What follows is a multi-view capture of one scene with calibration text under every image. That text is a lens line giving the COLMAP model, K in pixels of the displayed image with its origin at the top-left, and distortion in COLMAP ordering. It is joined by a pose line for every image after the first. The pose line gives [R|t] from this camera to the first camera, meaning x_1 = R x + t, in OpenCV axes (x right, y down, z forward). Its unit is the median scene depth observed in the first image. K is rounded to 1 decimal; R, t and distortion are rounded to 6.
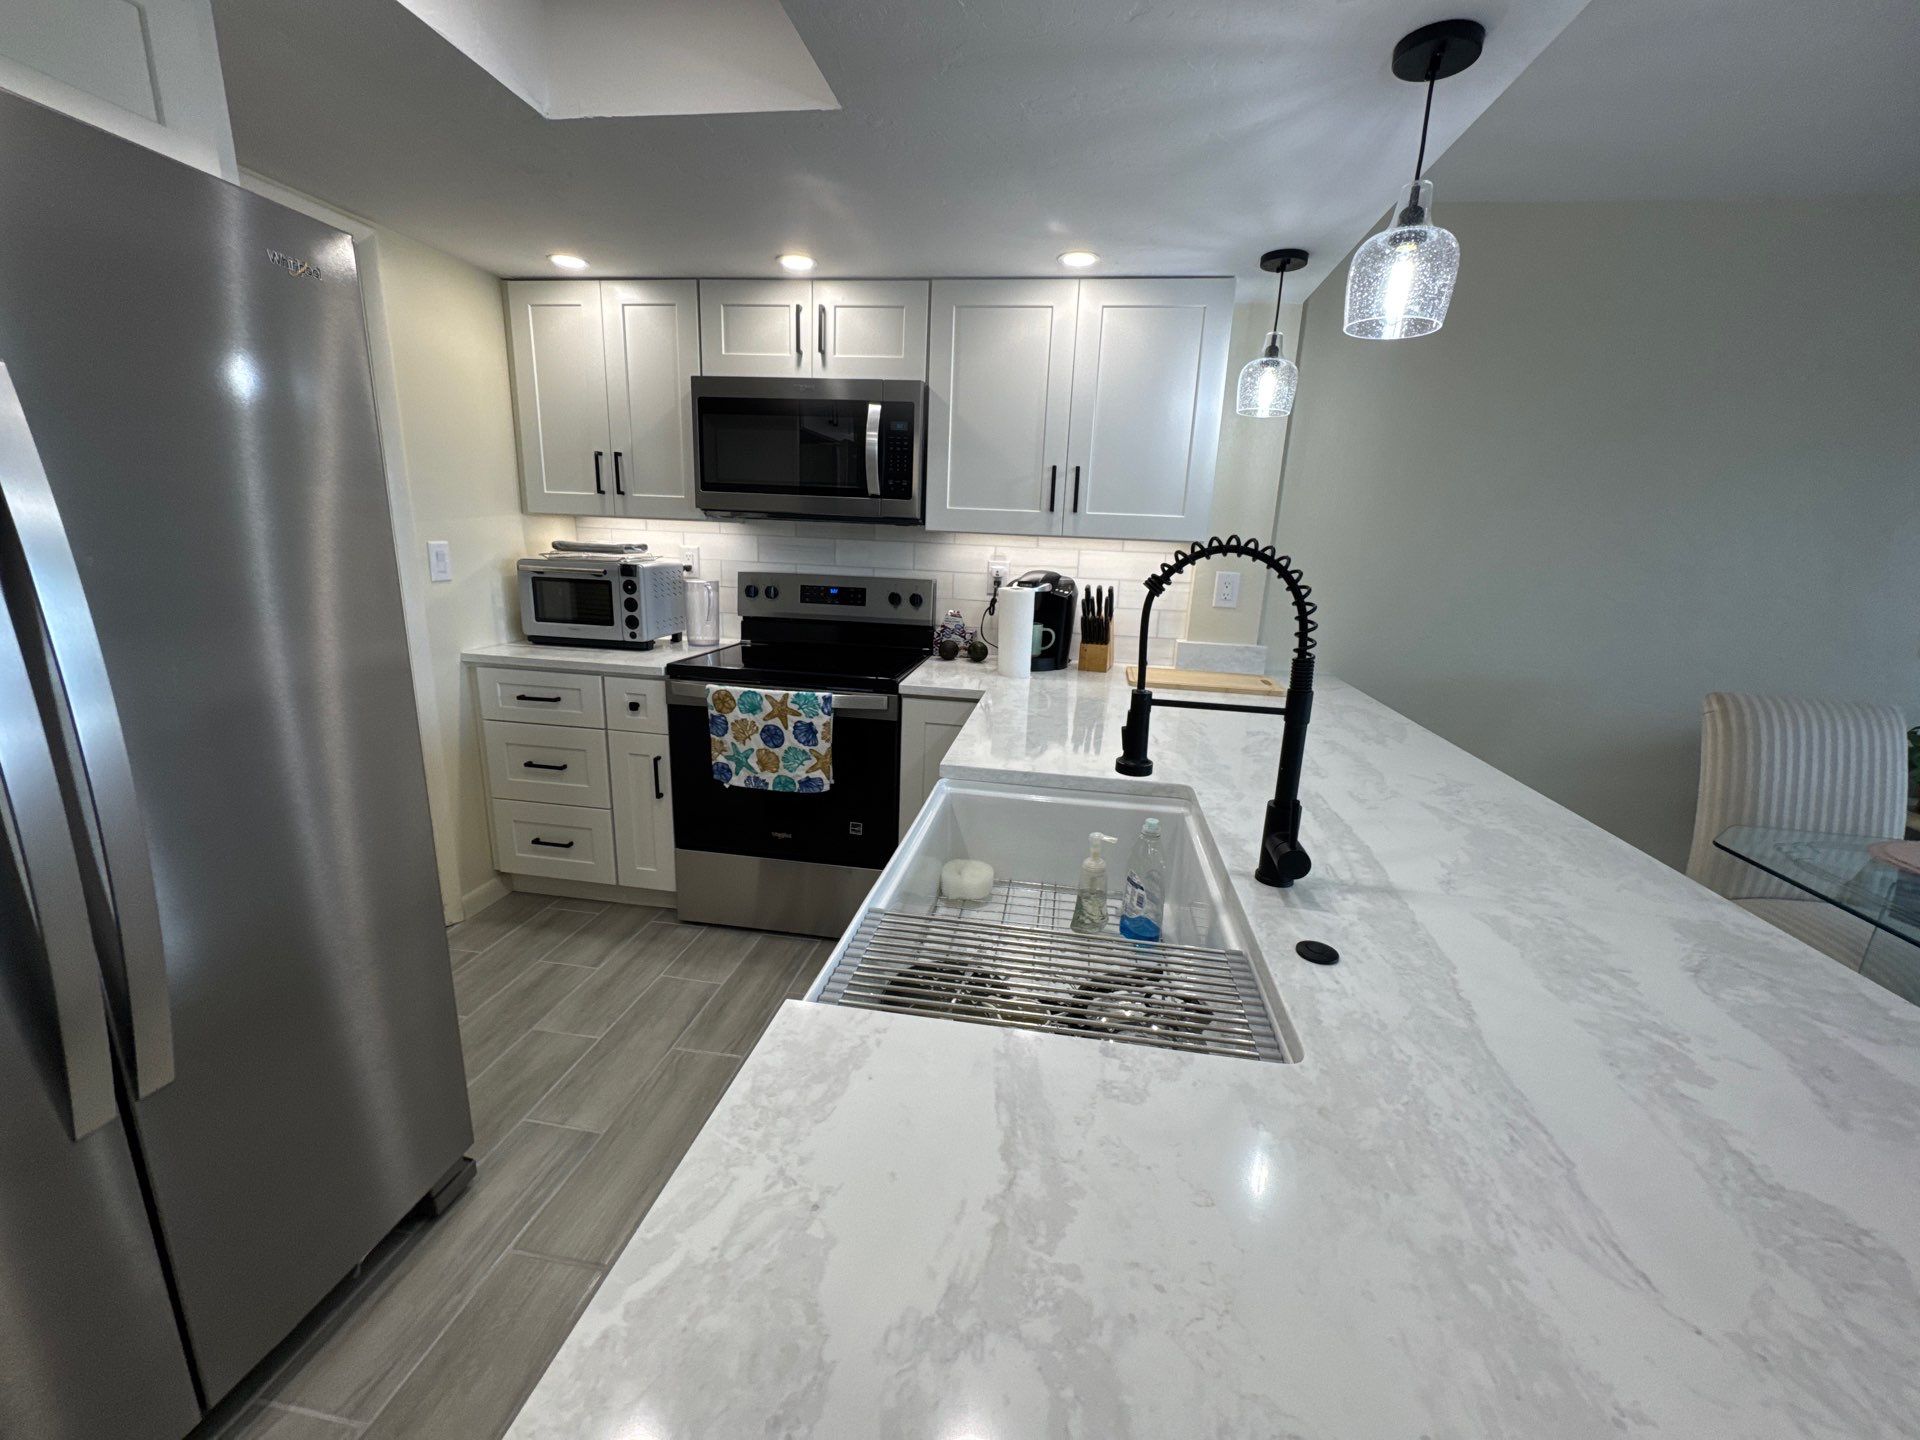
lens RADIAL K [[763.3, 0, 961.6], [0, 763.3, 721.6], [0, 0, 1]] dist [-0.003213, 0.000775]
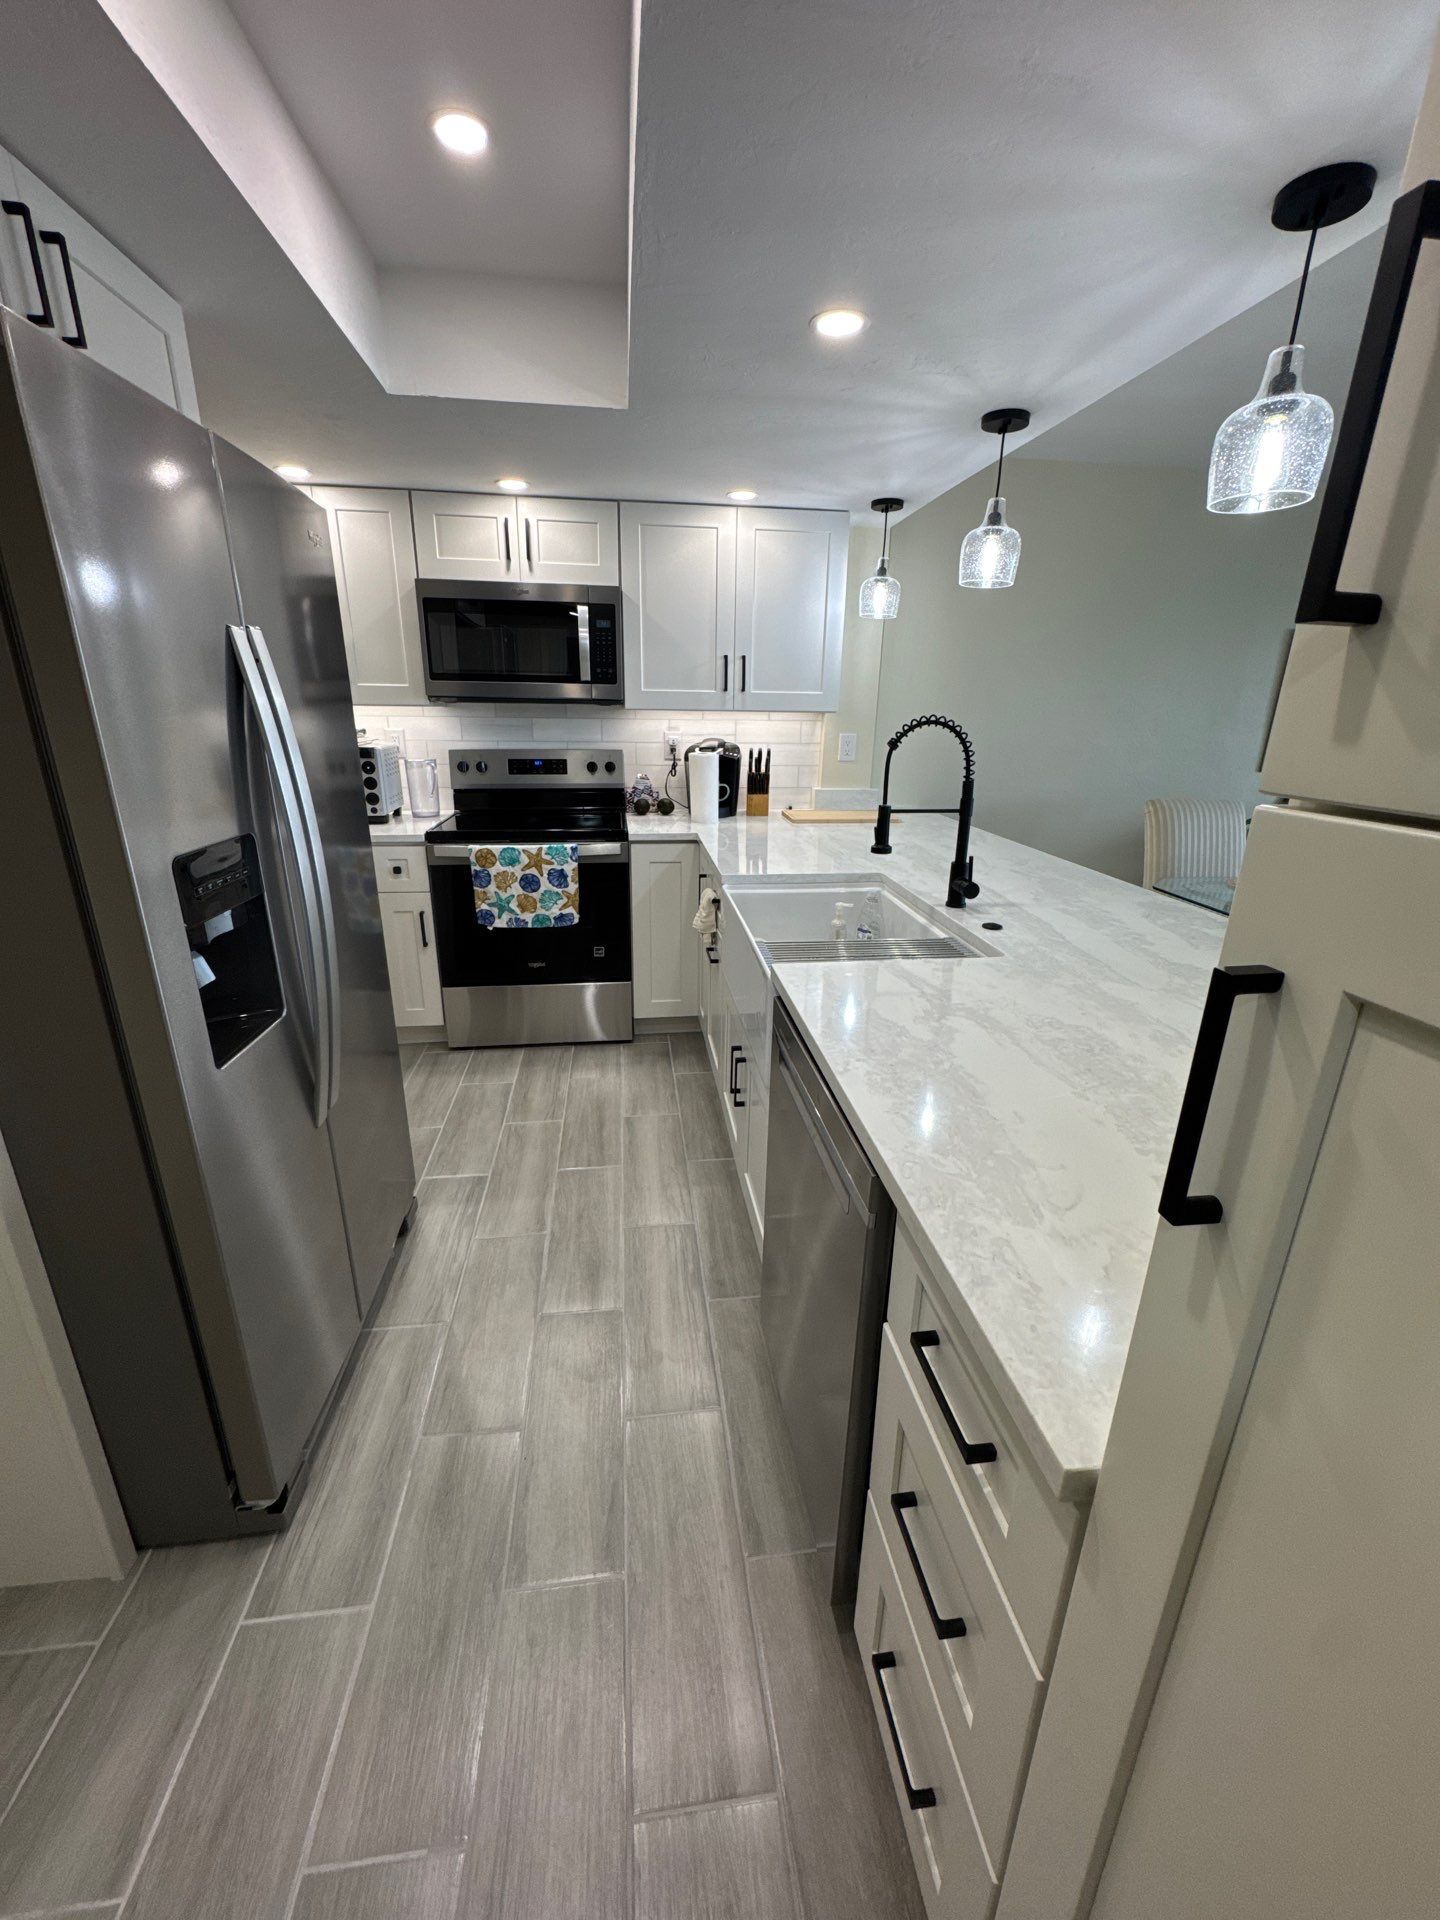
lens RADIAL K [[763.3, 0, 720.1], [0, 763.3, 959.1], [0, 0, 1]] dist [-0.003213, 0.000775]
pose [[0.960631, -0.113440, 0.253612, -0.280857], [0.090607, 0.990853, 0.100006, 0.045849], [-0.262637, -0.073090, 0.962122, -0.284960]]
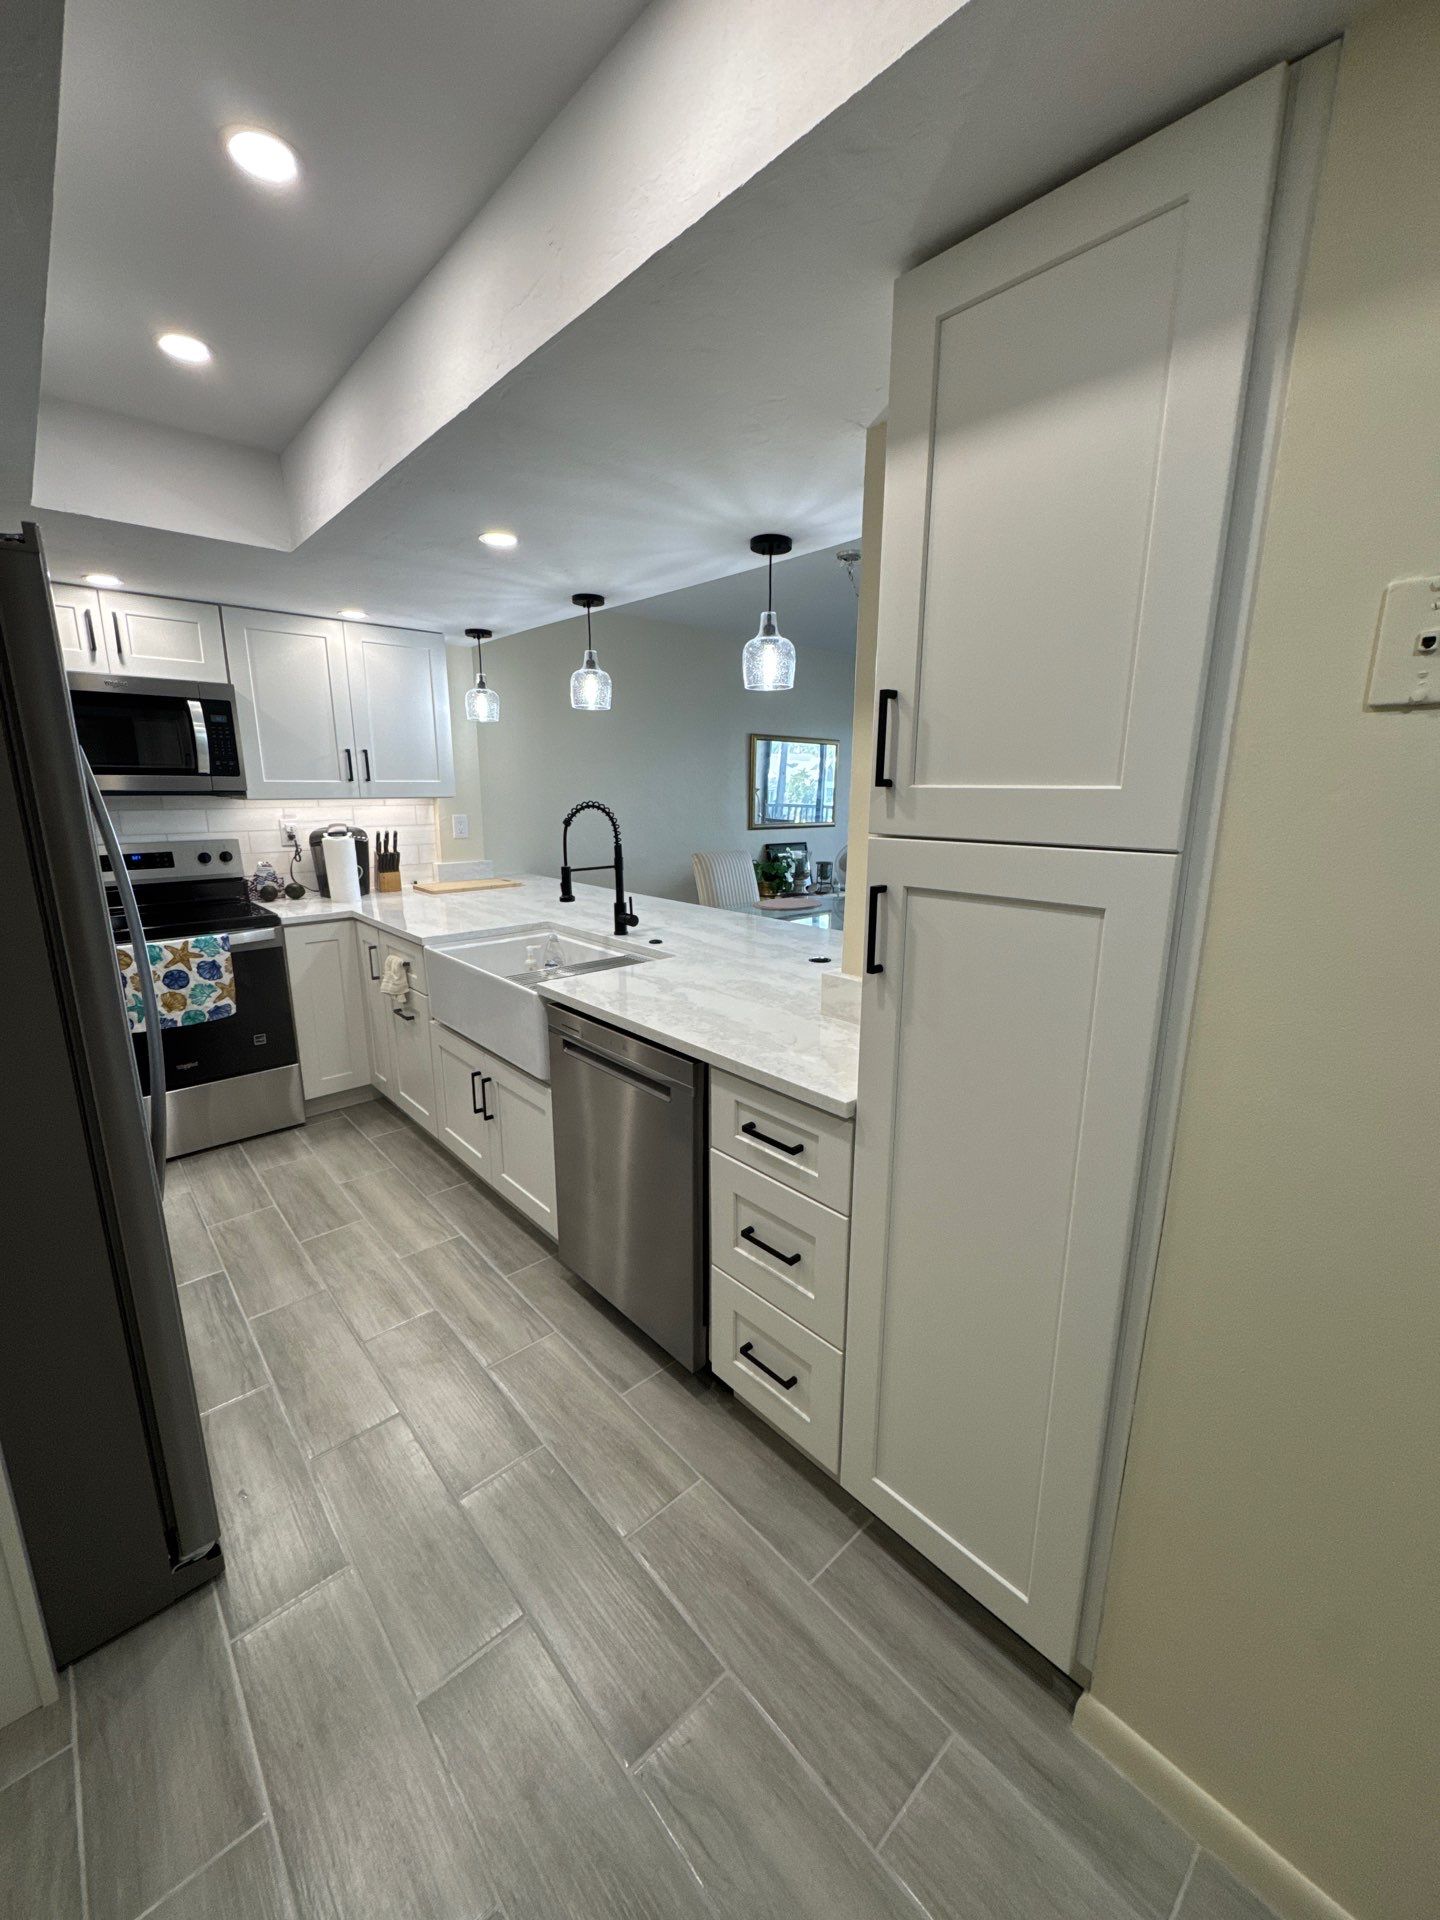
lens RADIAL K [[763.3, 0, 718.8], [0, 763.3, 960.1], [0, 0, 1]] dist [-0.003213, 0.000775]
pose [[0.630104, -0.213293, 0.746642, -0.597492], [0.209777, 0.972540, 0.100791, 0.047608], [-0.747638, 0.093120, 0.657546, -0.415339]]
